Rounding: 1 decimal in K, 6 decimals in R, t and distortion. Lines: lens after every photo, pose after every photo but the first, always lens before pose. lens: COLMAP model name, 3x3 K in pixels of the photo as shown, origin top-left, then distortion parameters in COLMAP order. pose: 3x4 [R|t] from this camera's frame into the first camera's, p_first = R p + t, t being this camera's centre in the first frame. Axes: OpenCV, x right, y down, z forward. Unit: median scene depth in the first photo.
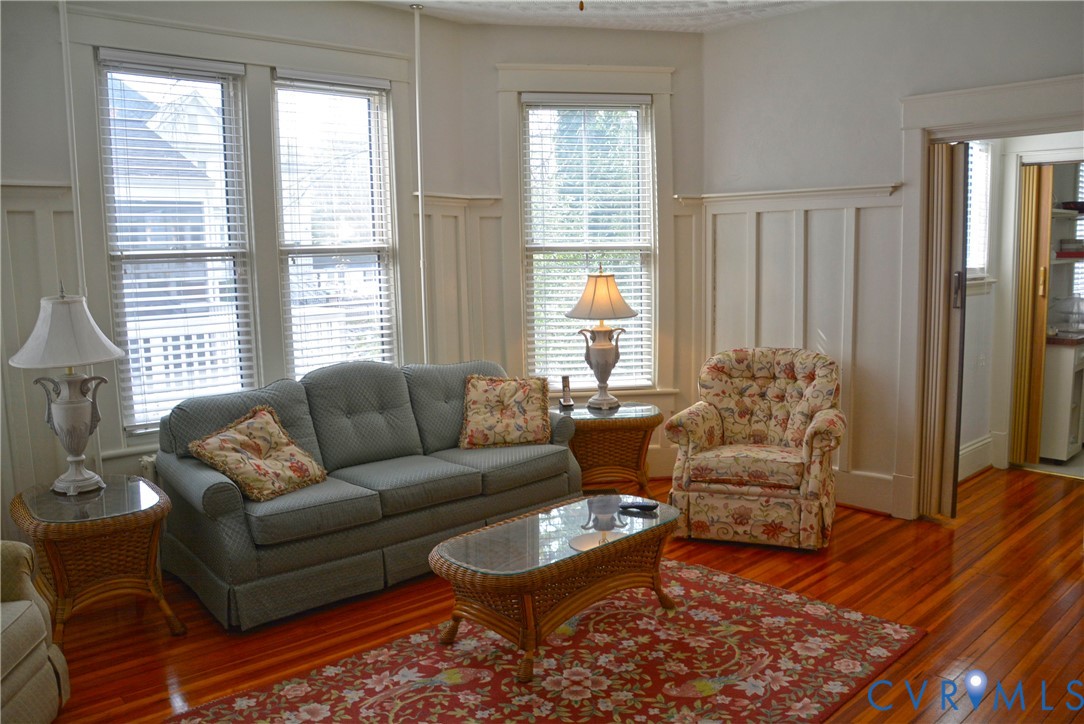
lens RADIAL K [[853.8, 0, 549.6], [0, 853.8, 375.1], [0, 0, 1]] dist [-0.171884, 0.118475]
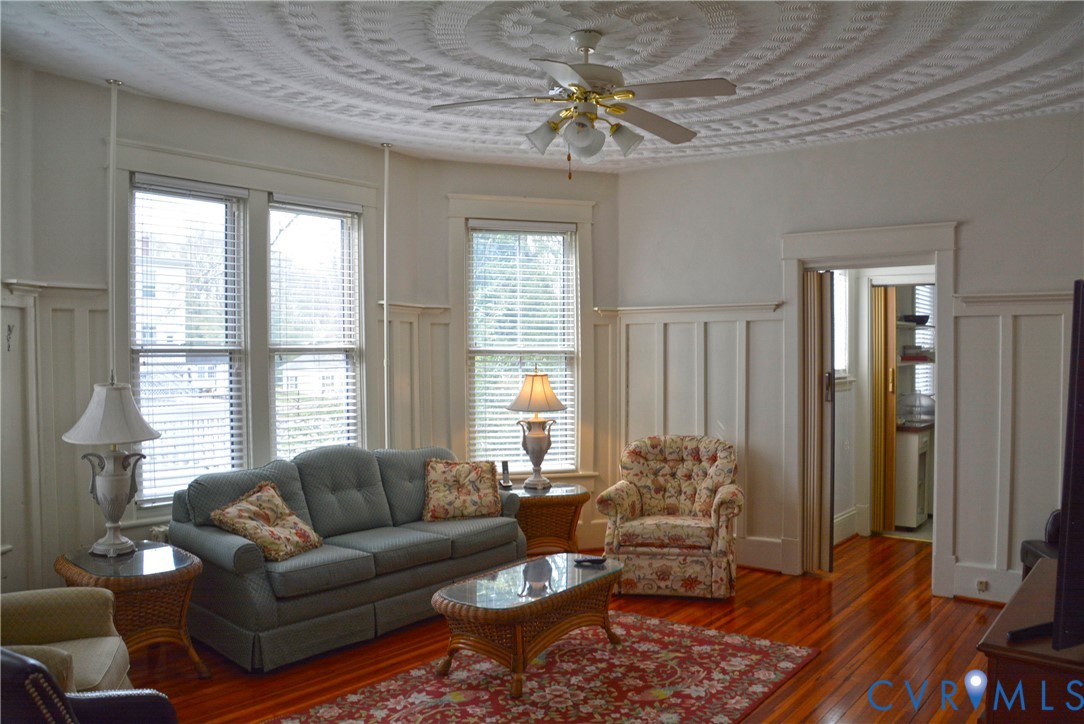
lens RADIAL K [[853.8, 0, 549.6], [0, 853.8, 375.1], [0, 0, 1]] dist [-0.171884, 0.118475]
pose [[0.987811, 0.011186, 0.155255, -0.127938], [0.007014, 0.993203, -0.116187, 0.025404], [-0.155499, 0.115859, 0.981018, -0.199254]]
